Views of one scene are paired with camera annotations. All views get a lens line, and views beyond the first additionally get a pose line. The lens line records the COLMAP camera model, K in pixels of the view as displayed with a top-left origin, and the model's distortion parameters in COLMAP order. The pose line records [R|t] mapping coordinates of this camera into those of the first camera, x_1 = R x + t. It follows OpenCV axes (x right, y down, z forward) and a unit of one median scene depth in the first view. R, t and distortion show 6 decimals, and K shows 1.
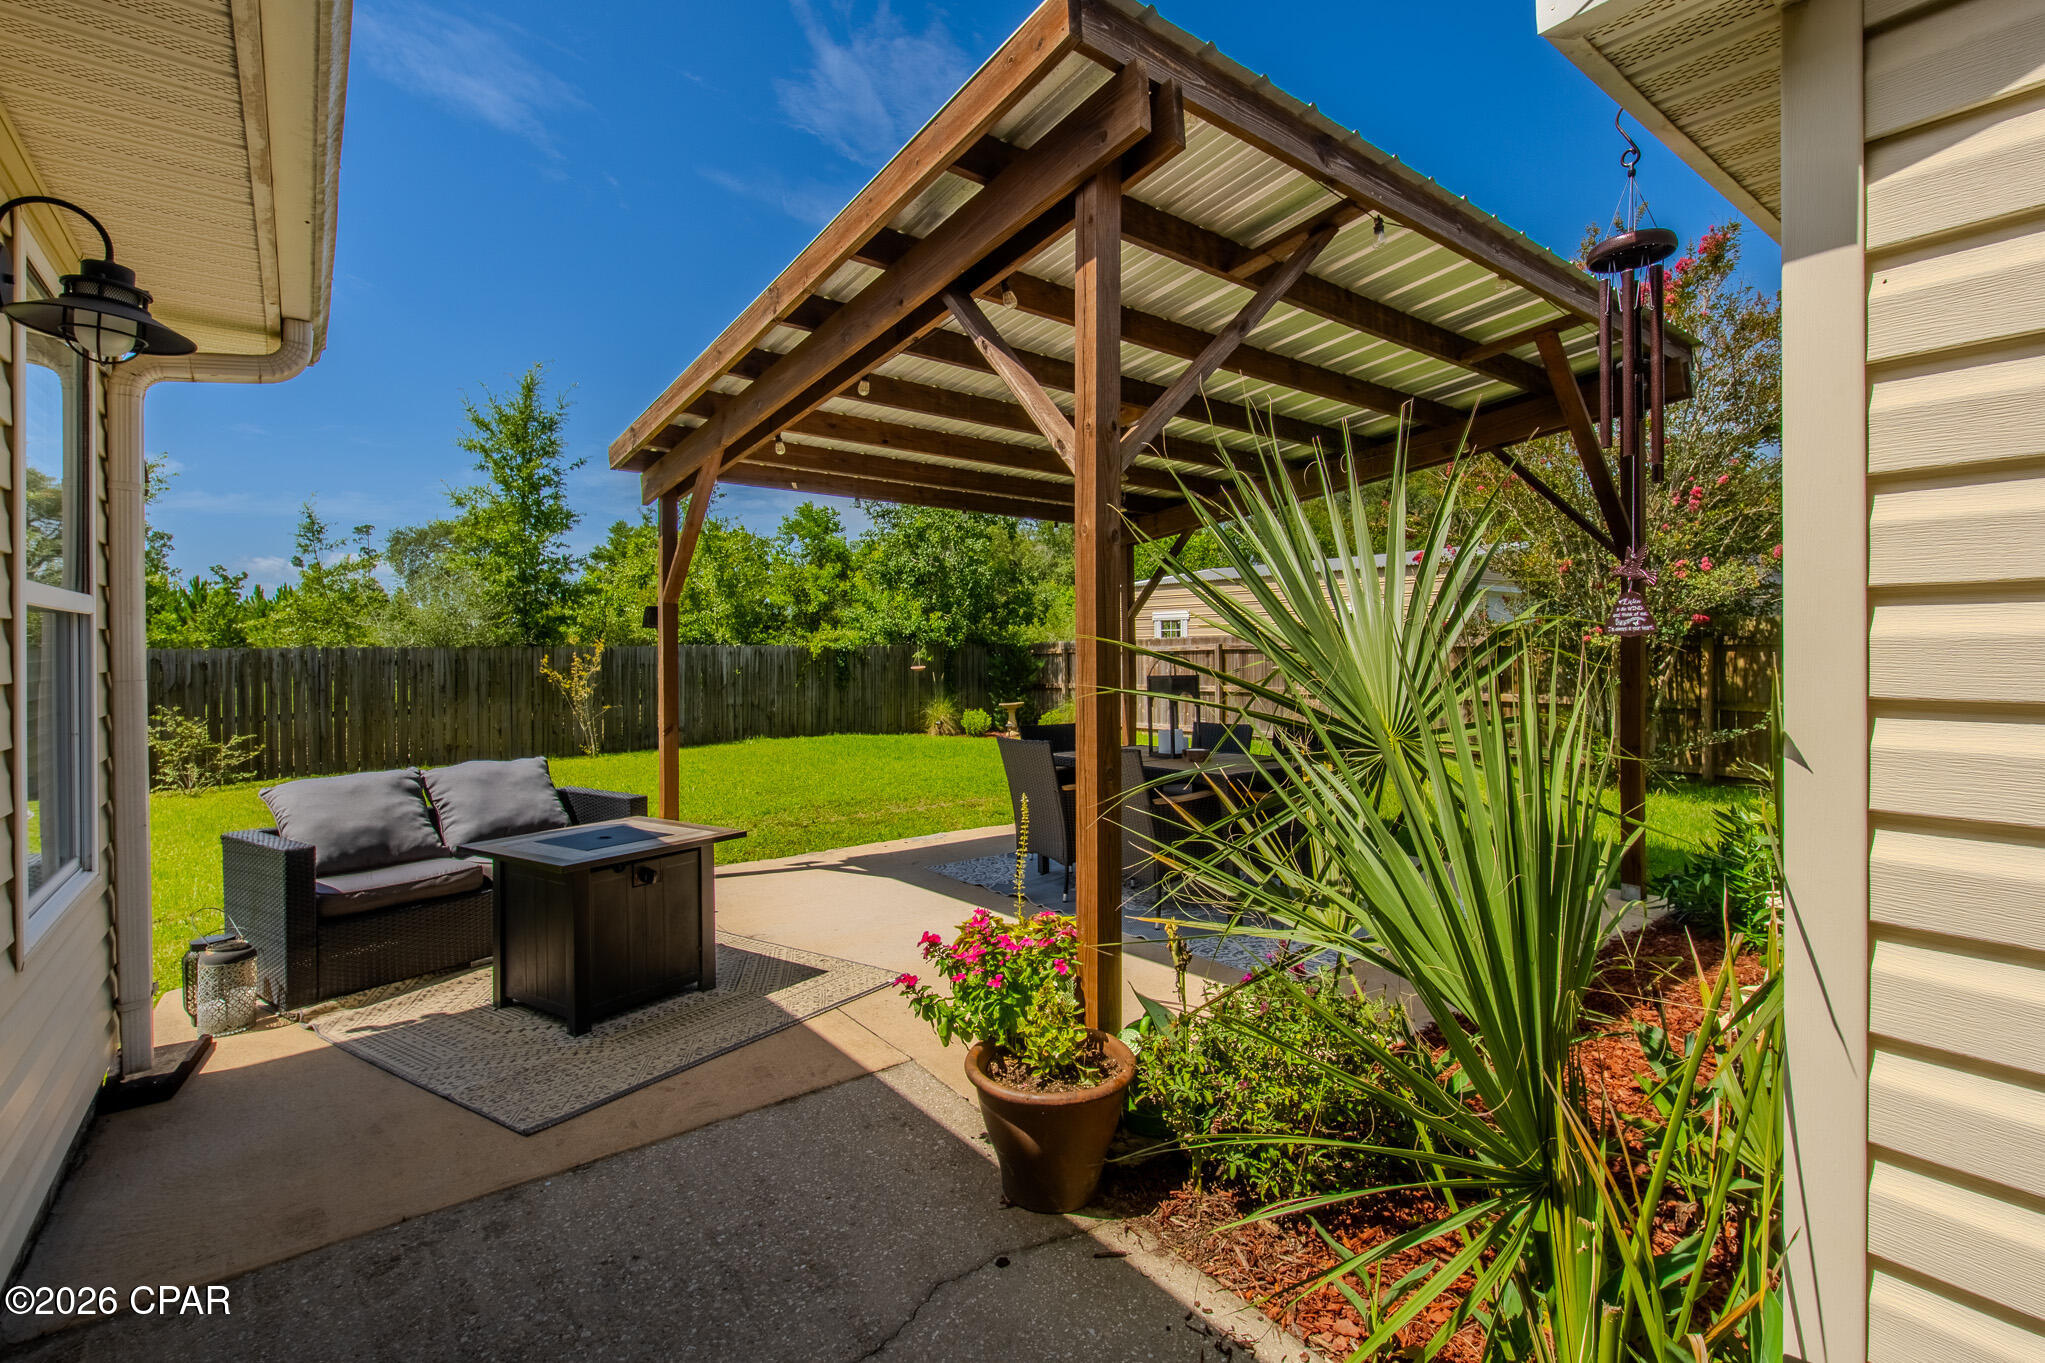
lens RADIAL K [[910.8, 0, 1039.1], [0, 910.8, 663.4], [0, 0, 1]] dist [0.020211, -0.008491]
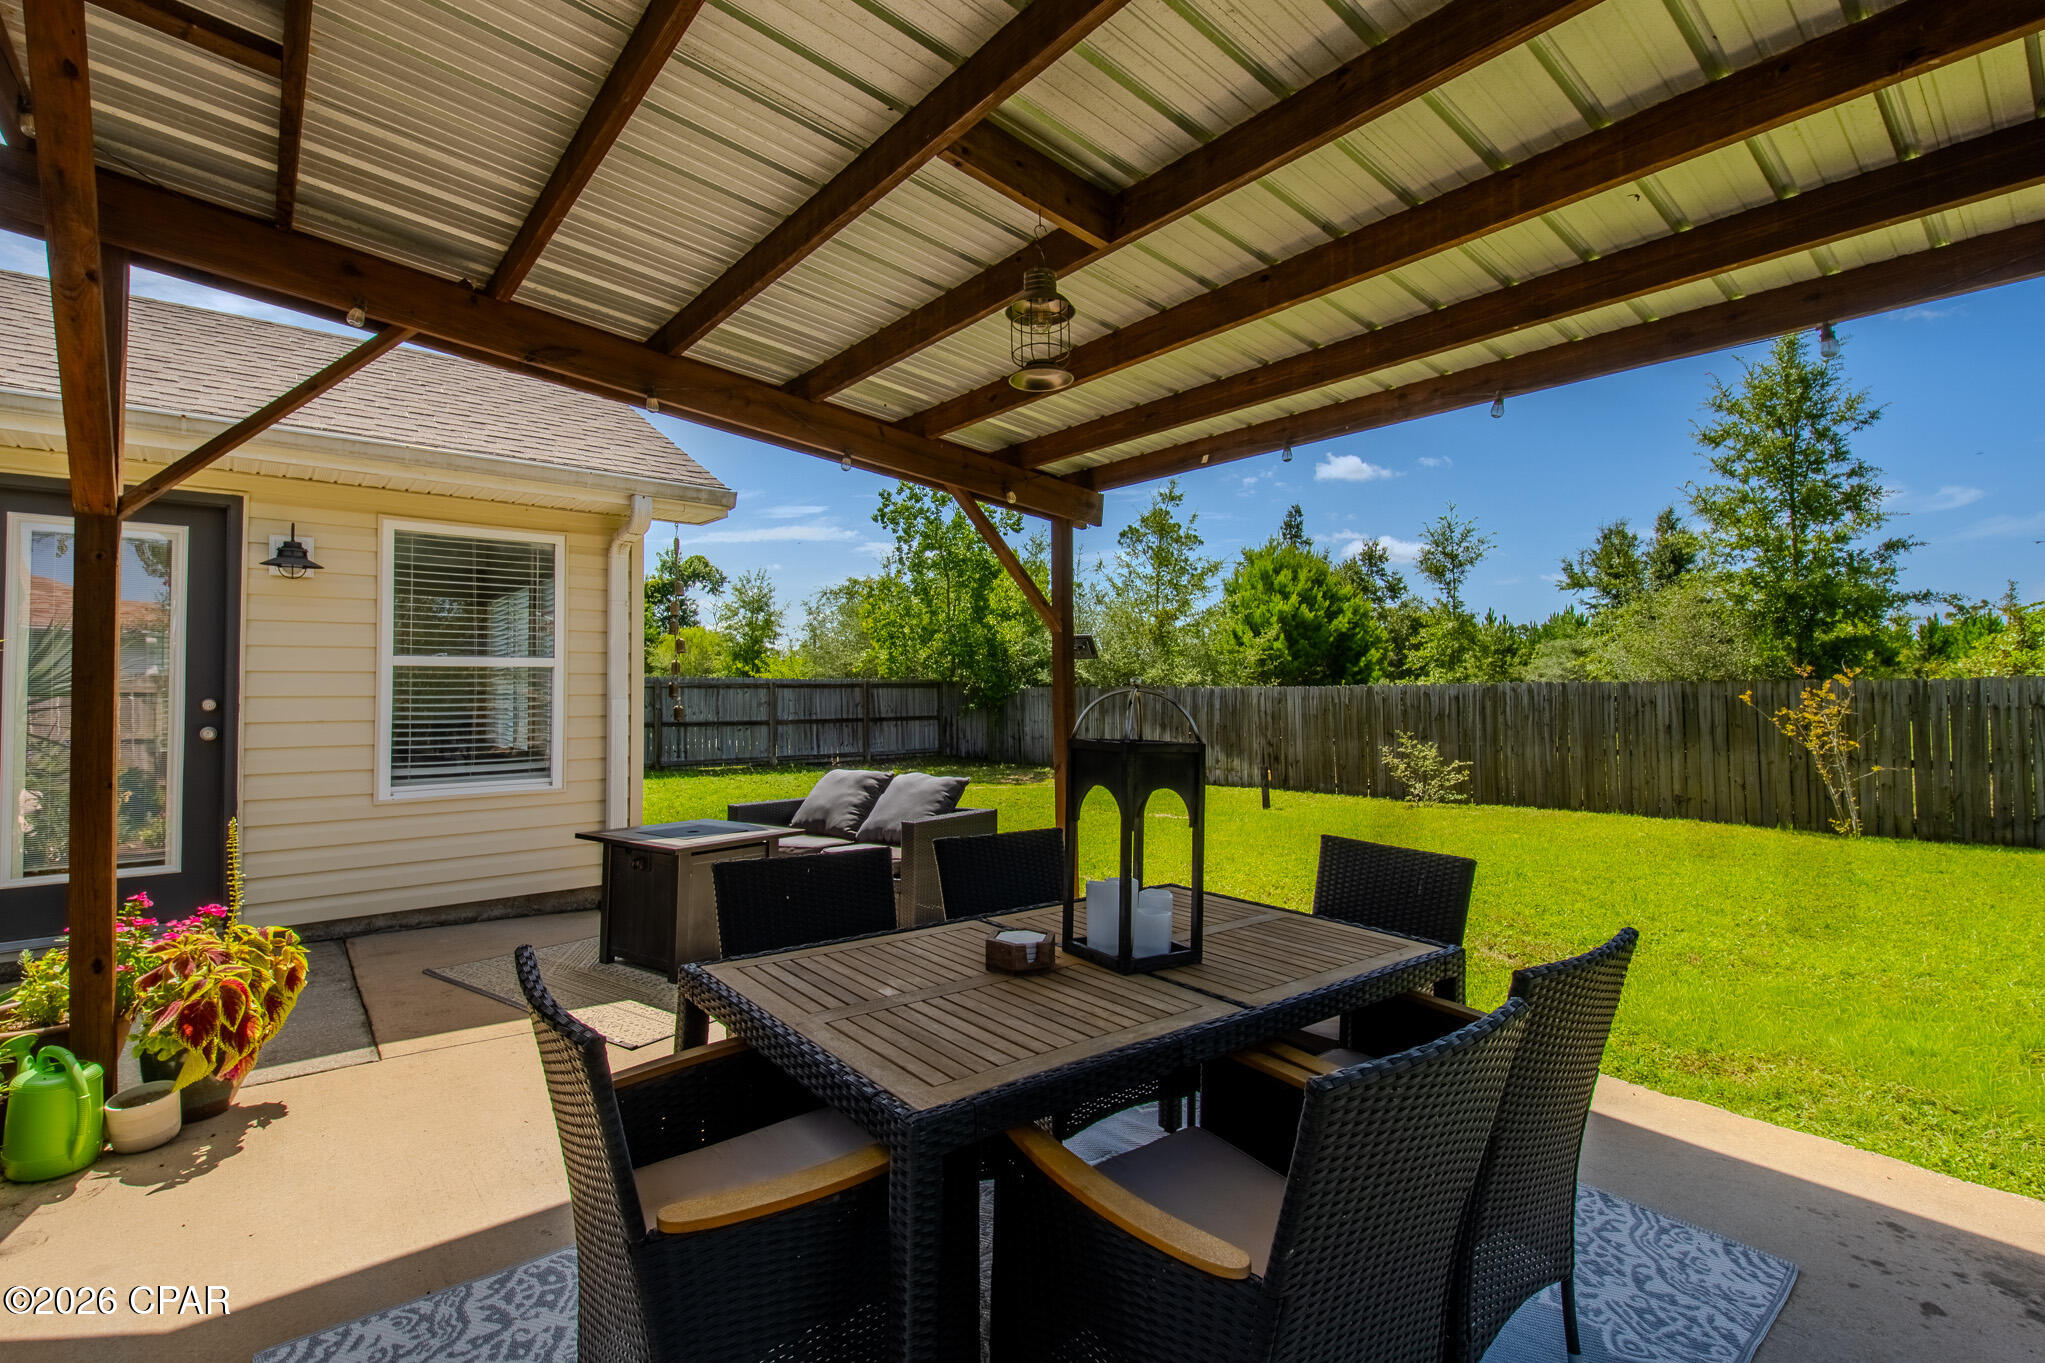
lens RADIAL K [[916.7, 0, 1015.7], [0, 916.7, 678.6], [0, 0, 1]] dist [0.001487, -0.000106]
pose [[0.019245, -0.008697, -0.999777, 0.707504], [-0.014195, 0.999859, -0.008971, -0.013382], [0.999714, 0.014365, 0.019119, 1.262291]]
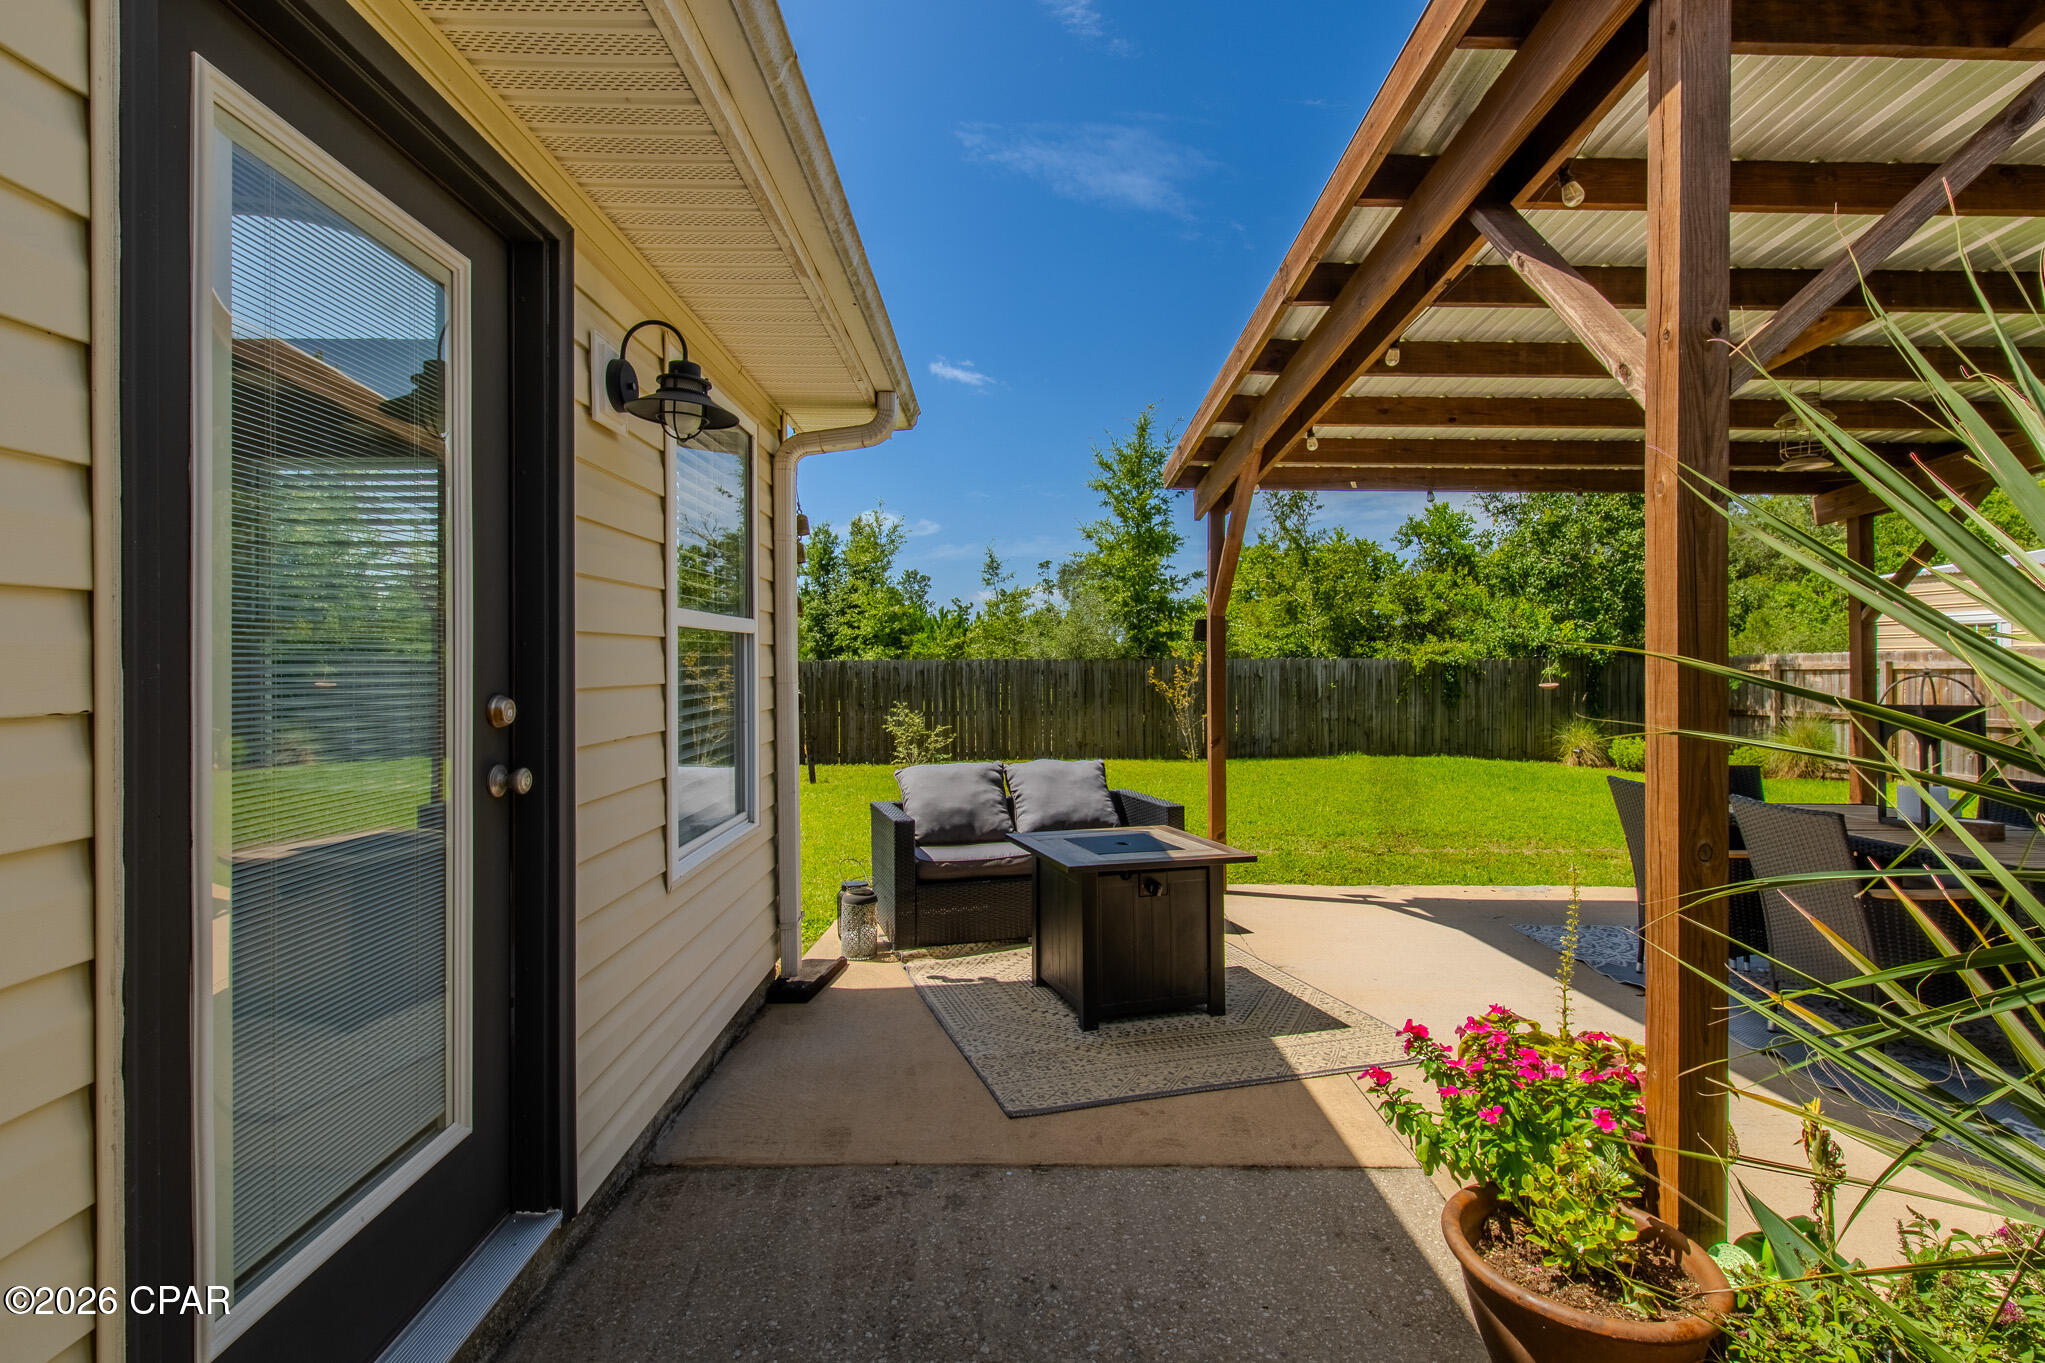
lens RADIAL K [[913.4, 0, 1019.2], [0, 913.4, 671.5], [0, 0, 1]] dist [0.014633, -0.007050]
pose [[0.787123, 0.011680, -0.616686, 0.058446], [-0.015202, 0.999884, -0.000466, -0.001247], [0.616609, 0.009741, 0.787209, 0.098758]]
